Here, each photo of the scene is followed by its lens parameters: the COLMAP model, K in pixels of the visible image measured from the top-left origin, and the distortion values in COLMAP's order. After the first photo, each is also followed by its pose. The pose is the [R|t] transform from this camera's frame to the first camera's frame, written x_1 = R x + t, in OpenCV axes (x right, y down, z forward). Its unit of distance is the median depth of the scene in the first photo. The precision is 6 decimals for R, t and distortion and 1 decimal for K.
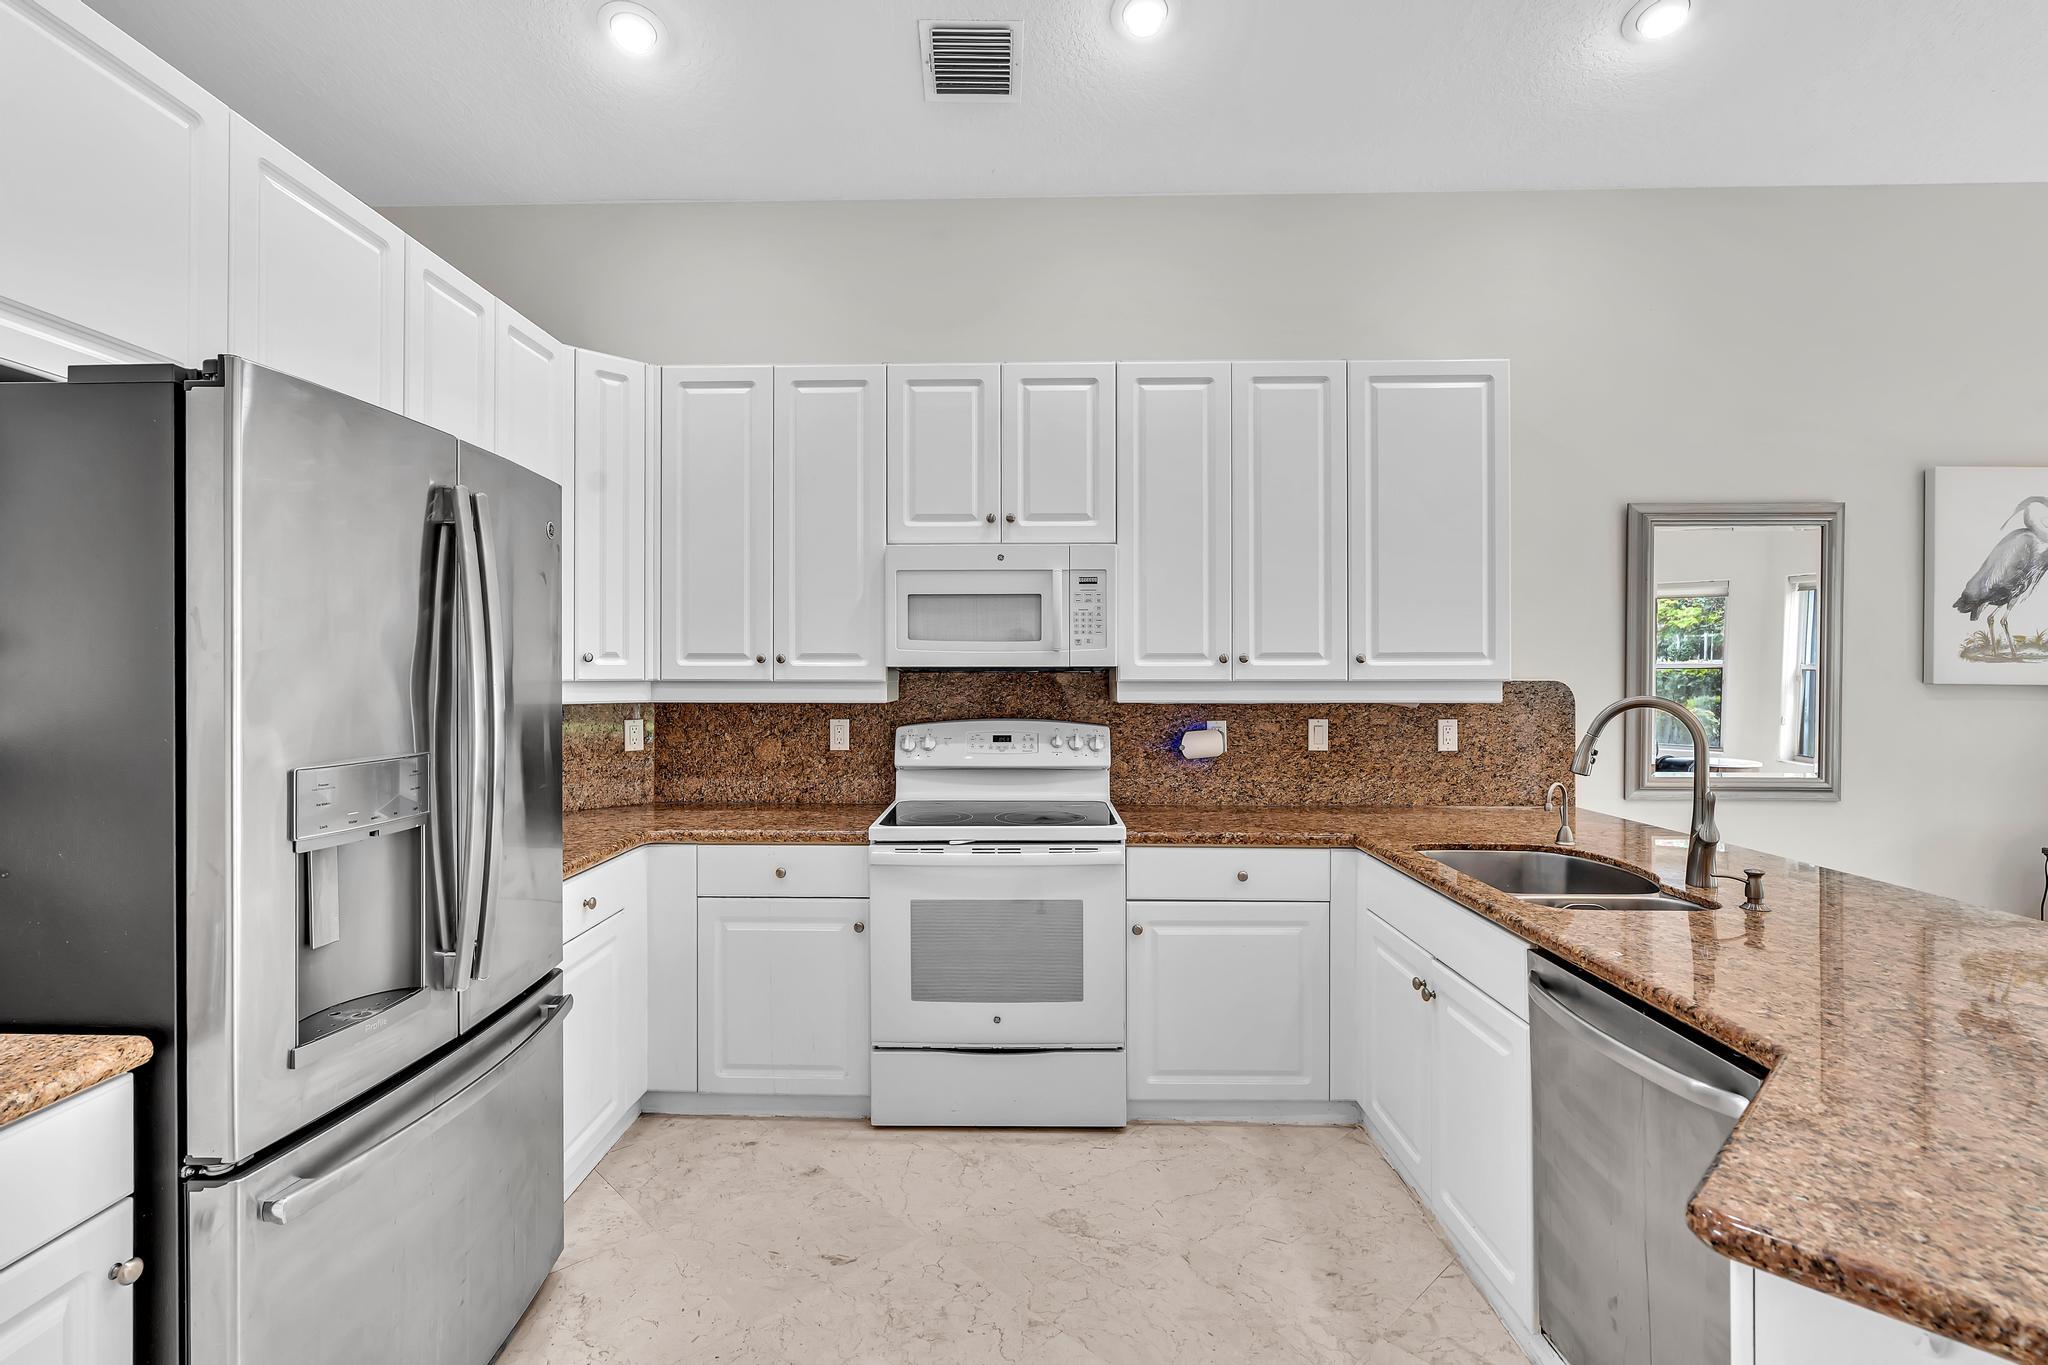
lens RADIAL K [[974.3, 0, 1007.2], [0, 974.3, 669.5], [0, 0, 1]] dist [-0.001112, 0.003233]
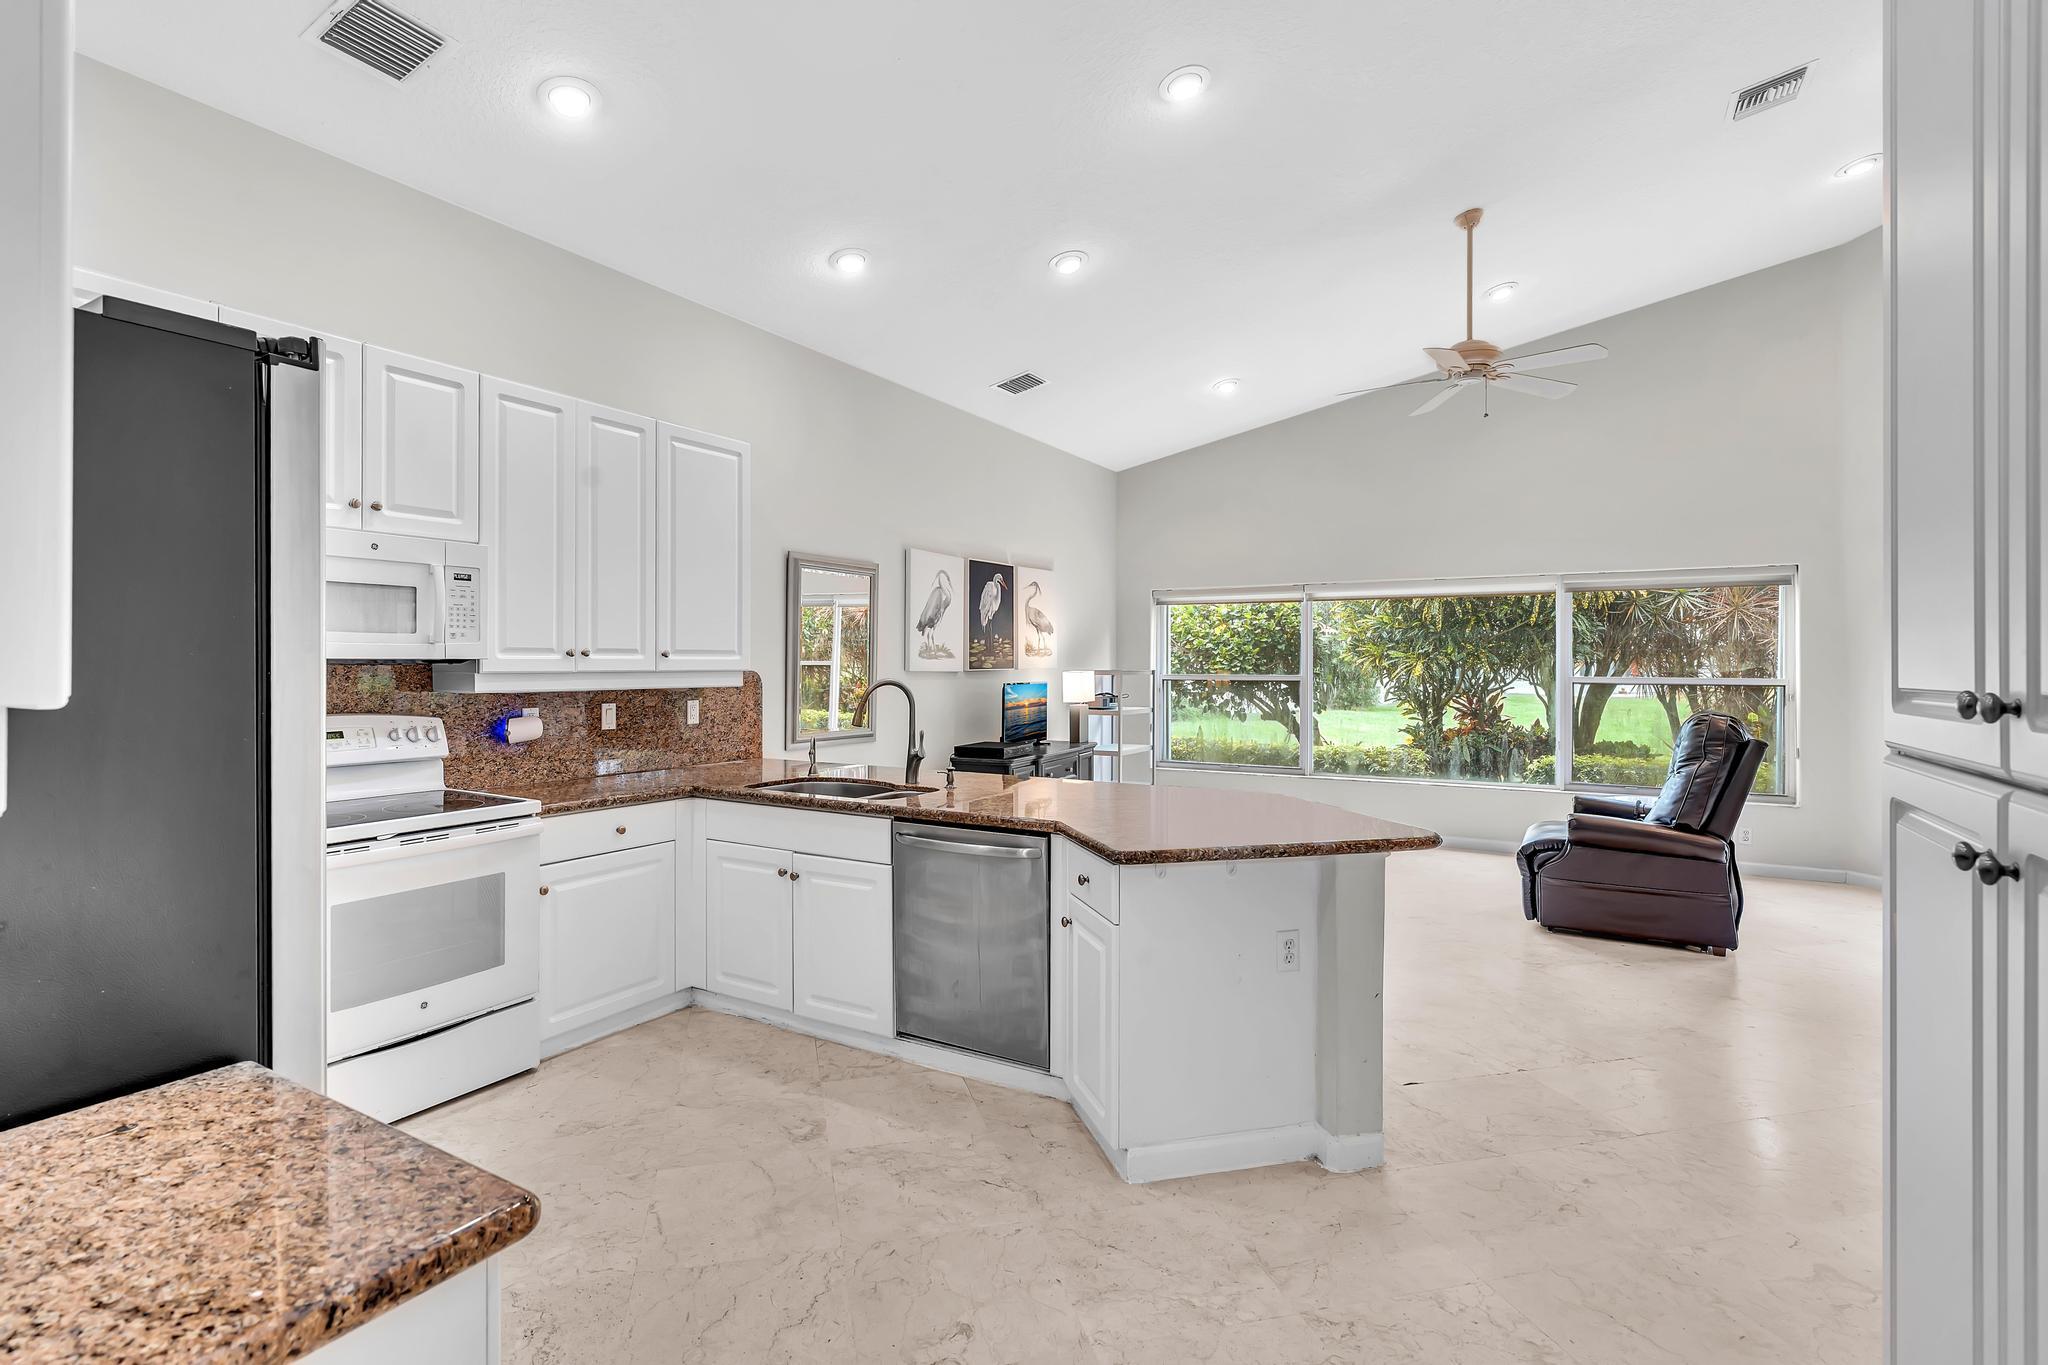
lens RADIAL K [[974.3, 0, 1016.7], [0, 974.3, 666.4], [0, 0, 1]] dist [-0.001112, 0.003233]
pose [[0.487513, -0.001553, 0.873114, -0.529112], [-0.003677, 0.999986, 0.003832, -0.001436], [-0.873108, -0.005079, 0.487500, -0.032863]]
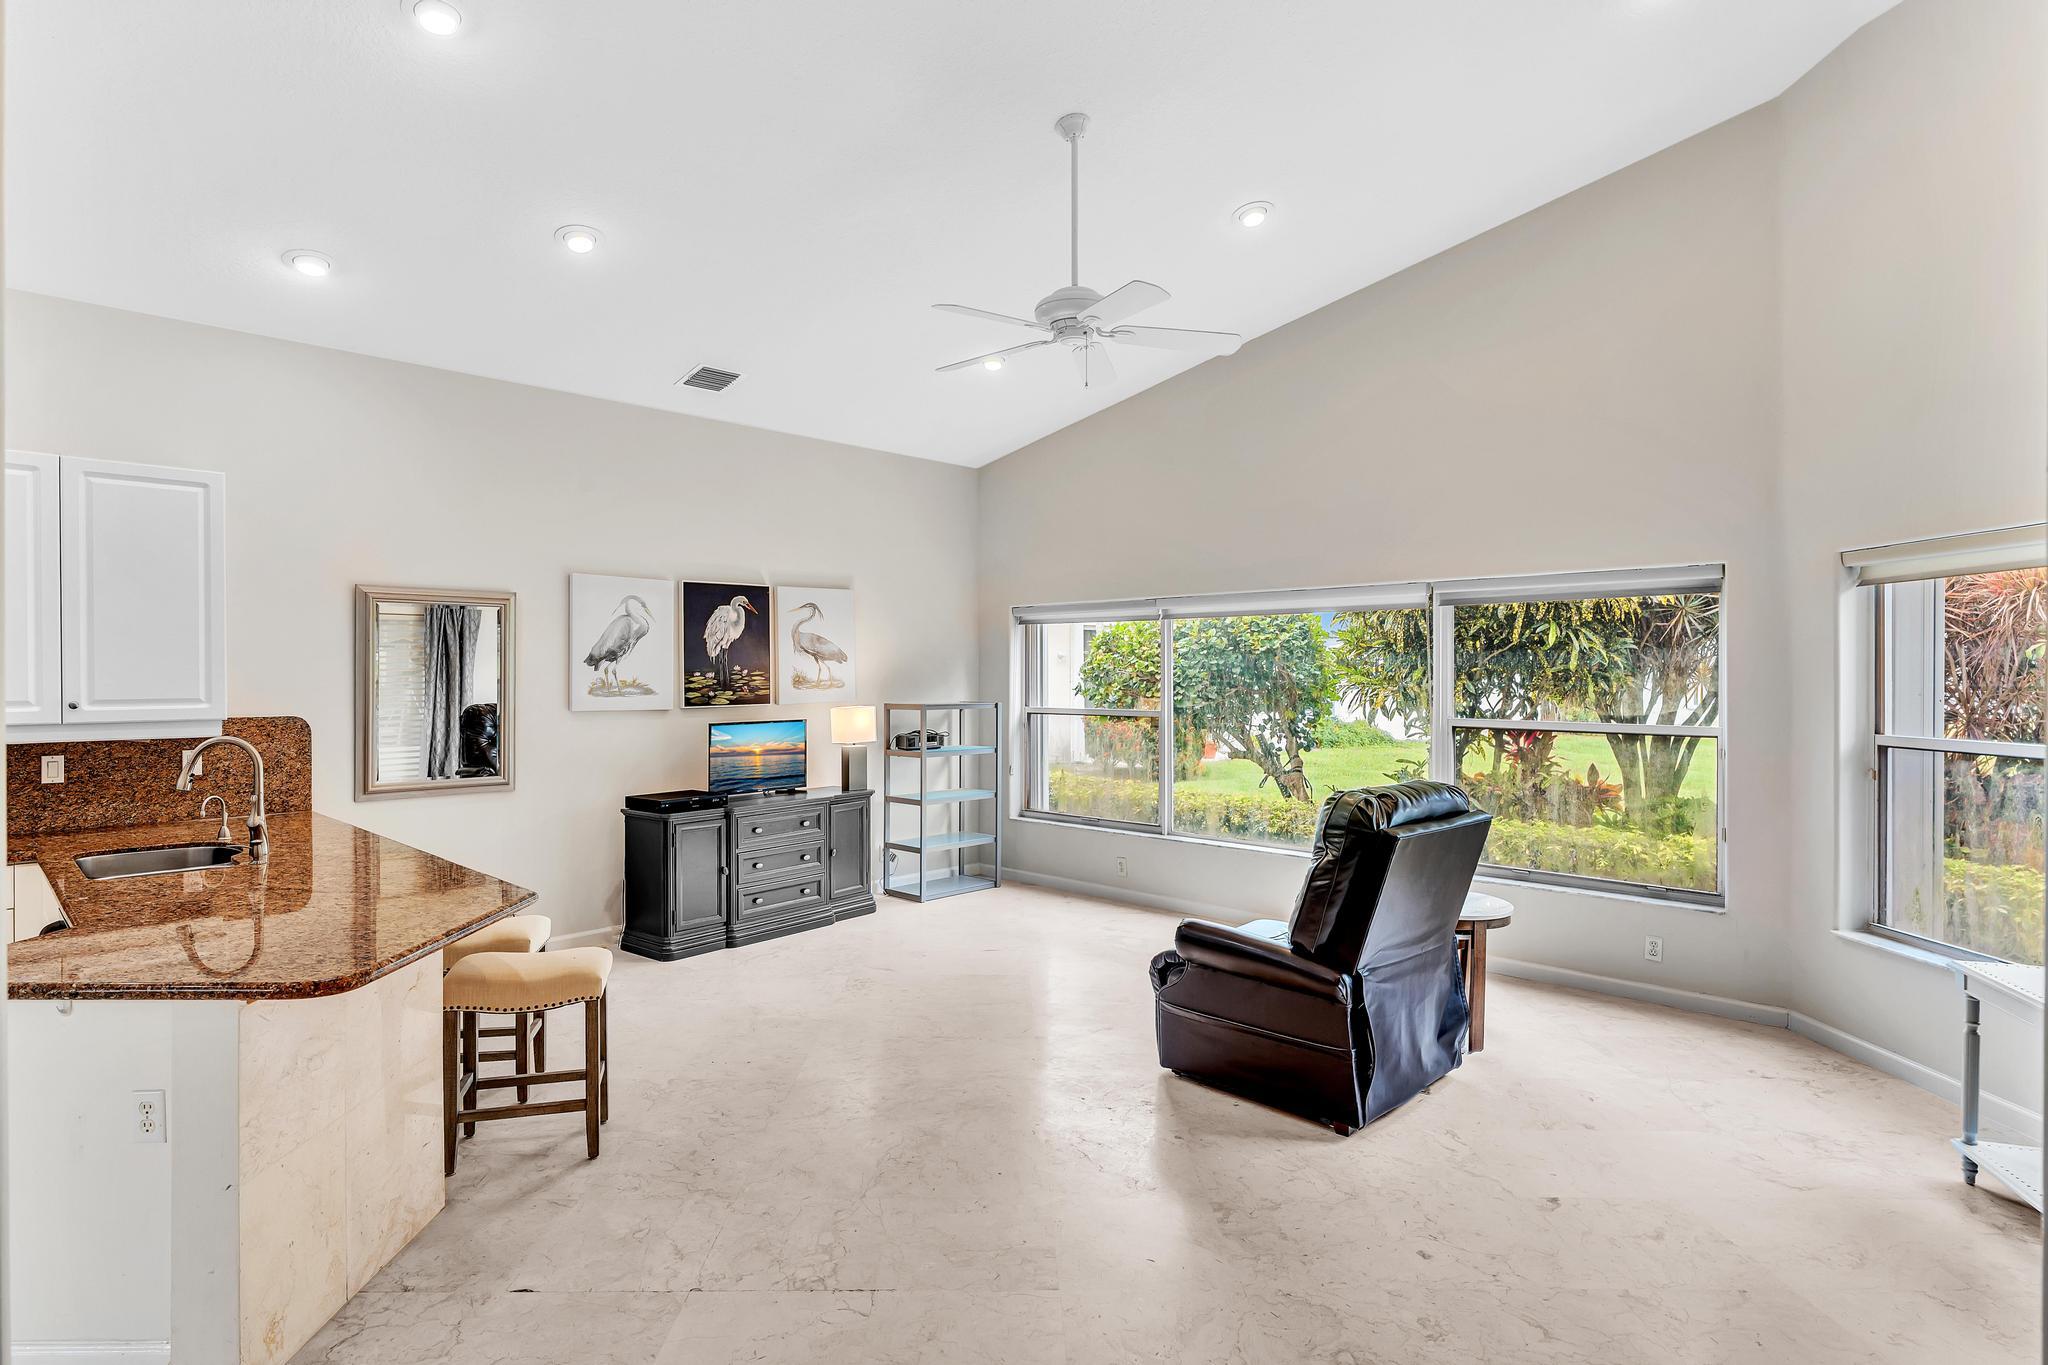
lens RADIAL K [[1063.0, 0, 1021.8], [0, 1063.0, 683.3], [0, 0, 1]] dist [-0.002994, -0.000325]
pose [[0.683502, -0.008315, 0.729901, 0.204177], [-0.000700, 0.999927, 0.012047, -0.054696], [-0.729948, -0.008745, 0.683446, -0.745772]]
